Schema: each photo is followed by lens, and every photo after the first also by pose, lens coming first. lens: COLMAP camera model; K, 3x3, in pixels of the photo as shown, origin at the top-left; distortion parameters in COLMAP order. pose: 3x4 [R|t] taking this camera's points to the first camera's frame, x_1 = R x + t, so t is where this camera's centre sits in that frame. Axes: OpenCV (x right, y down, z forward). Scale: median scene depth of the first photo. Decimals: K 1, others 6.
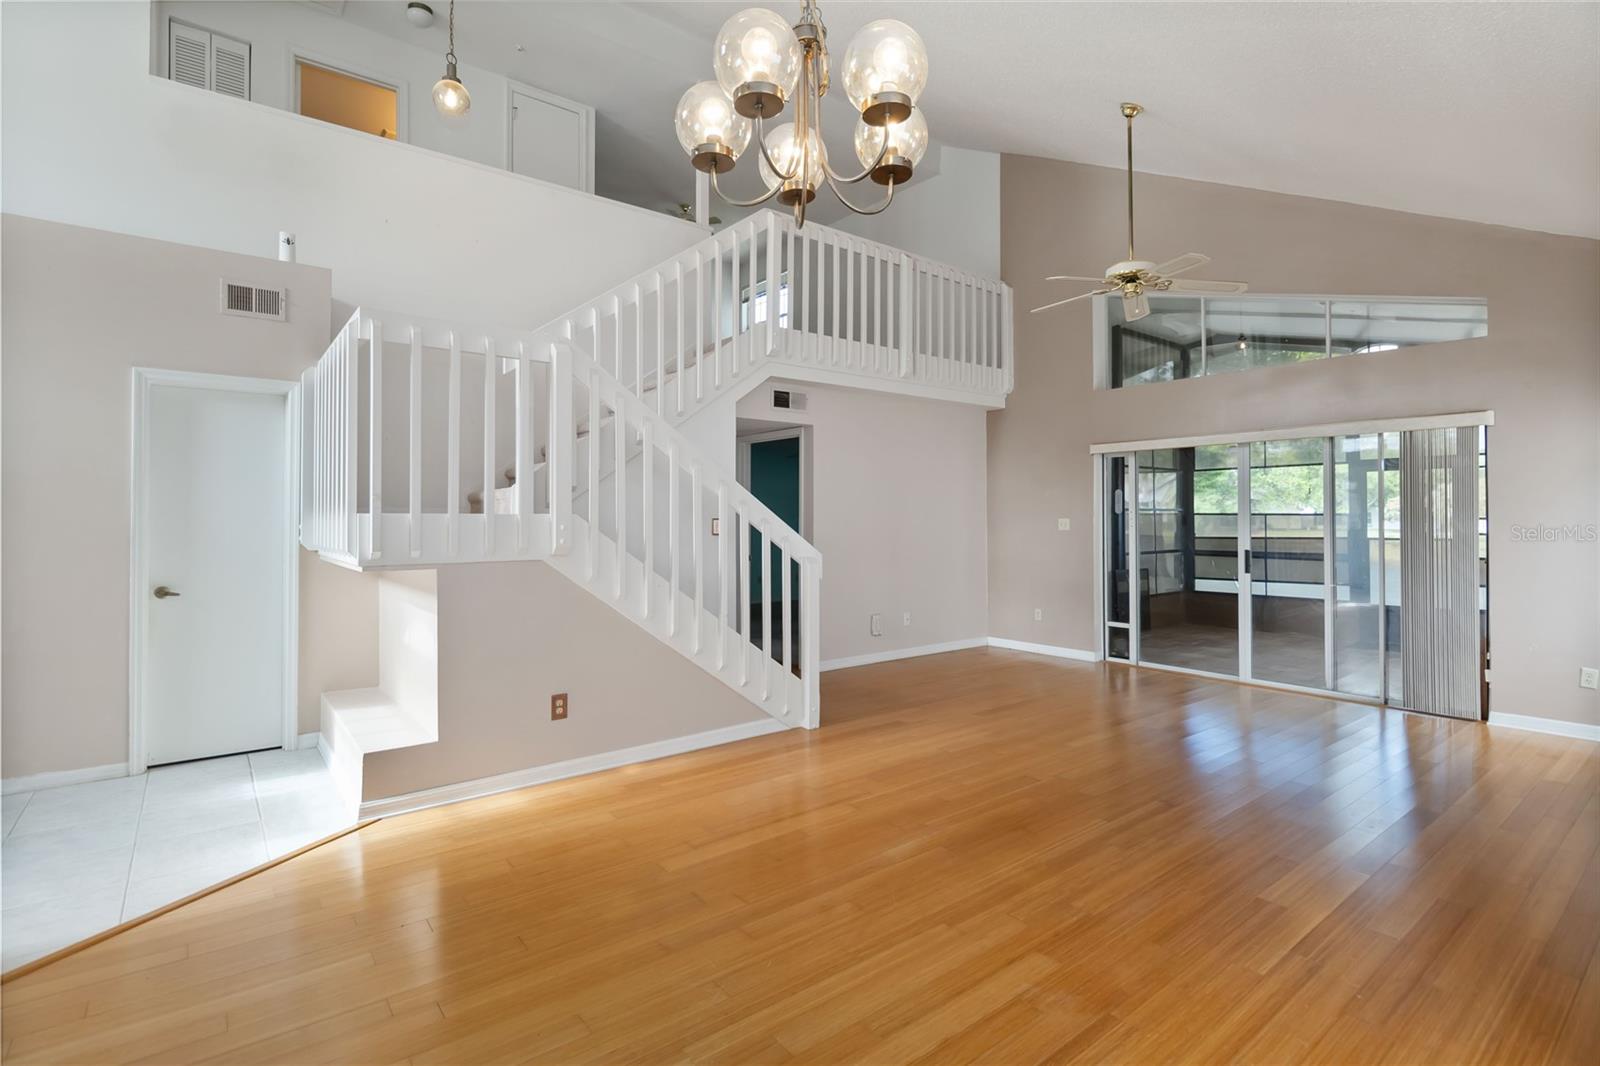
lens RADIAL K [[765.3, 0, 811.7], [0, 765.3, 511.1], [0, 0, 1]] dist [-0.000949, -0.000128]
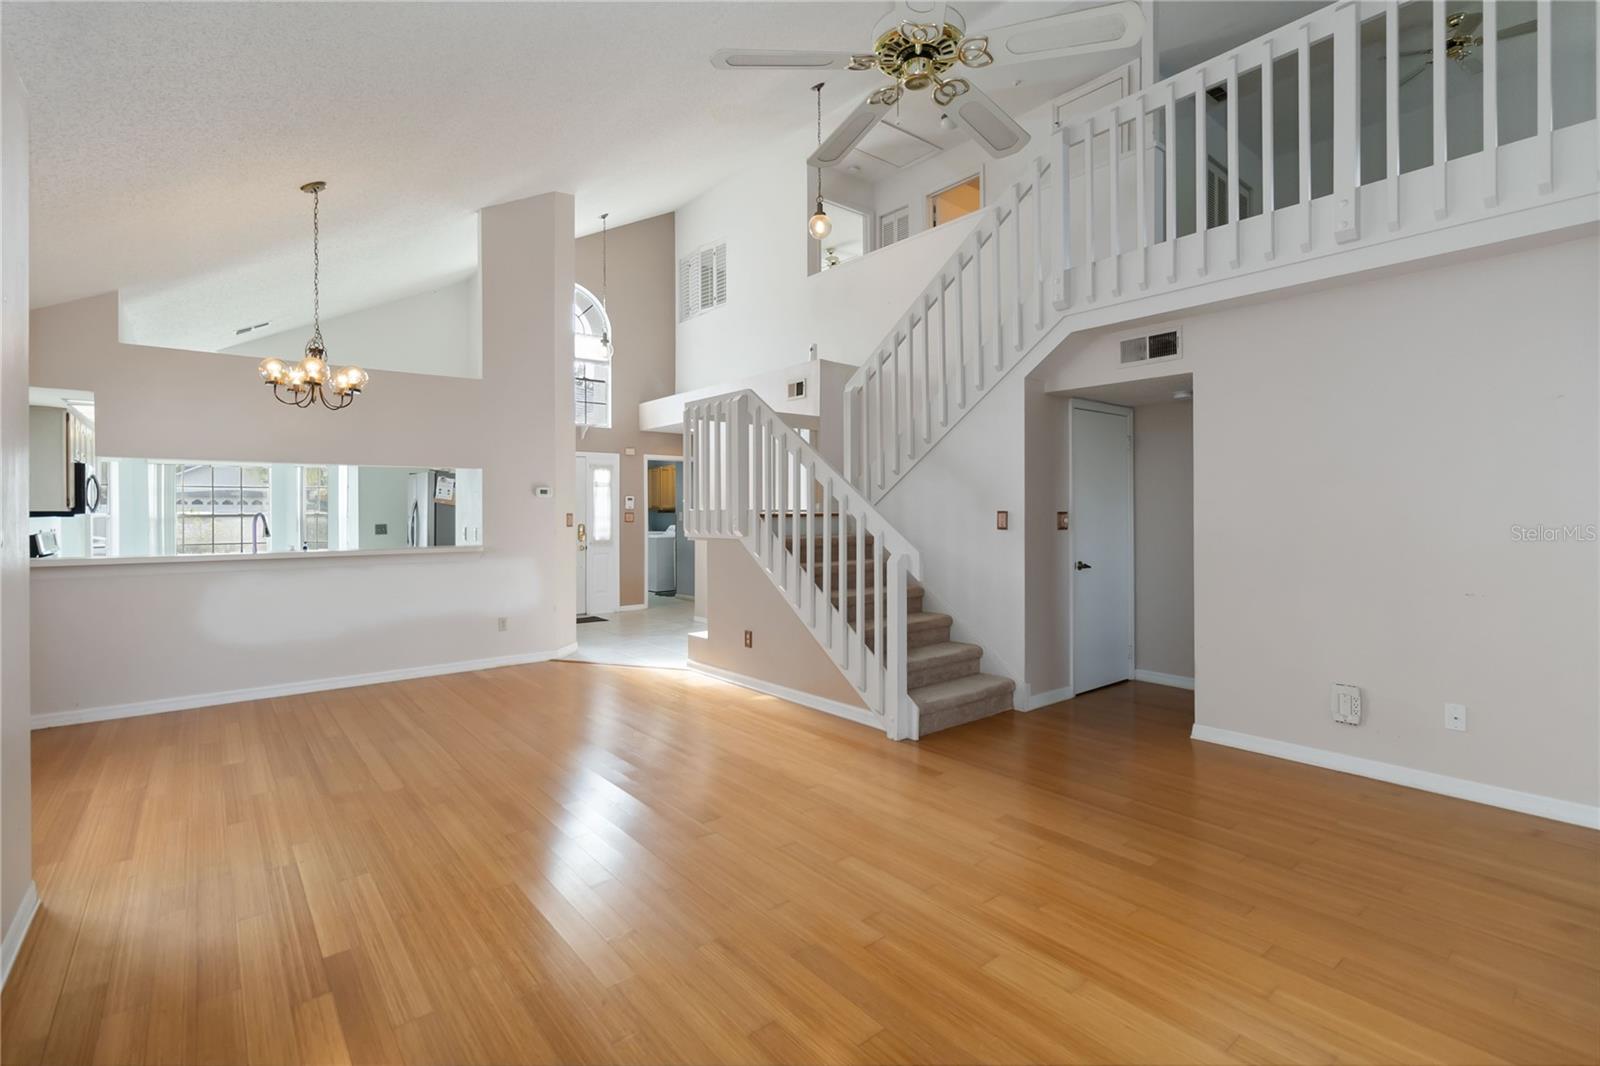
lens RADIAL K [[739.2, 0, 797.1], [0, 739.2, 520.7], [0, 0, 1]] dist [-0.001923, -0.000157]
pose [[0.005759, 0.016770, -0.999843, 0.768226], [0.016433, 0.999723, 0.016863, 0.003031], [0.999848, -0.016527, 0.005482, 0.763994]]
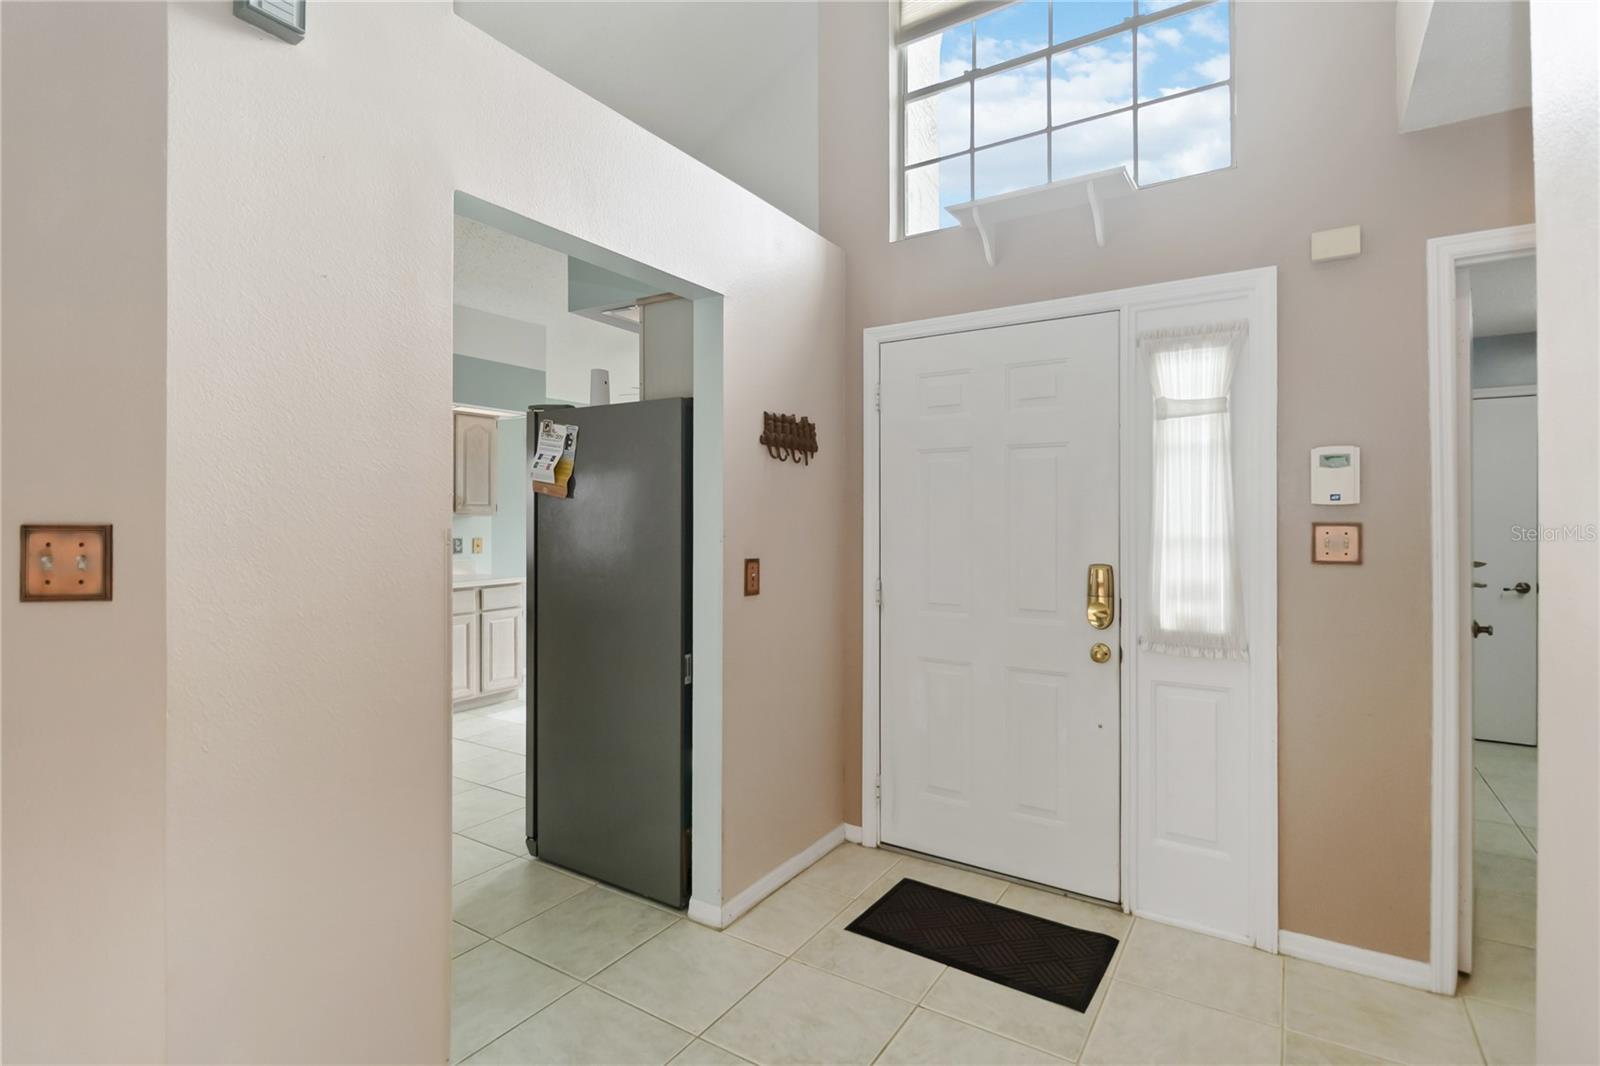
lens RADIAL K [[765.3, 0, 795.5], [0, 765.3, 523.9], [0, 0, 1]] dist [-0.000949, -0.000128]
pose [[-0.952810, -0.000438, -0.303566, -0.625097], [0.003771, 0.999905, -0.013278, 0.012341], [0.303543, -0.013796, -0.952718, 0.669842]]
